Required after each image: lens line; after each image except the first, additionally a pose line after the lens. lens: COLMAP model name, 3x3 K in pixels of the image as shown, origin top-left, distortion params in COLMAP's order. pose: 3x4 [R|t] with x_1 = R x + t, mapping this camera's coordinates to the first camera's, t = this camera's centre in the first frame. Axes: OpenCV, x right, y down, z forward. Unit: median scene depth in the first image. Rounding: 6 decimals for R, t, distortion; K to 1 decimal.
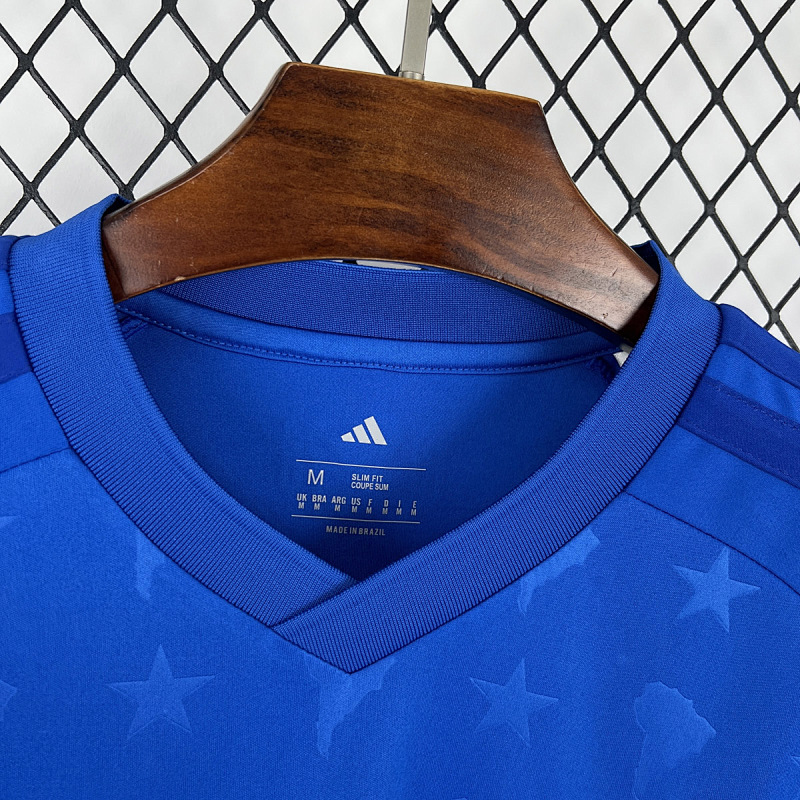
lens RADIAL K [[785.2, 0, 400.0], [0, 785.2, 400.0], [0, 0, 1]] dist [0.015159, 0.012527]
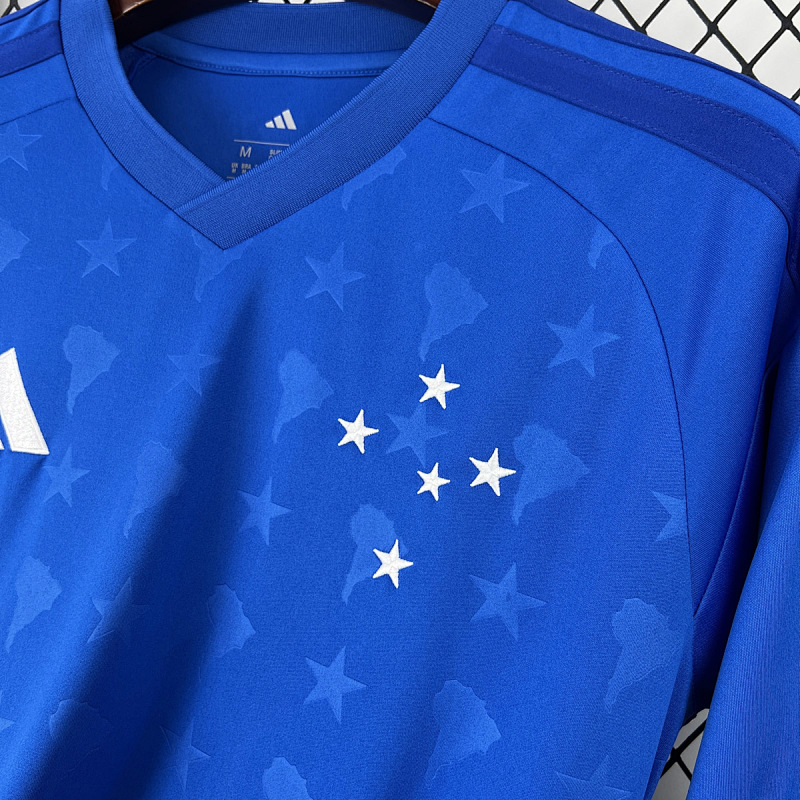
lens RADIAL K [[831.6, 0, 398.2], [0, 831.6, 386.4], [0, 0, 1]] dist [0.007115, -0.007575]
pose [[0.919573, 0.023428, -0.392221, 0.737444], [-0.083747, 0.986970, -0.137394, 0.694974], [0.383891, 0.159191, 0.909553, -0.177120]]
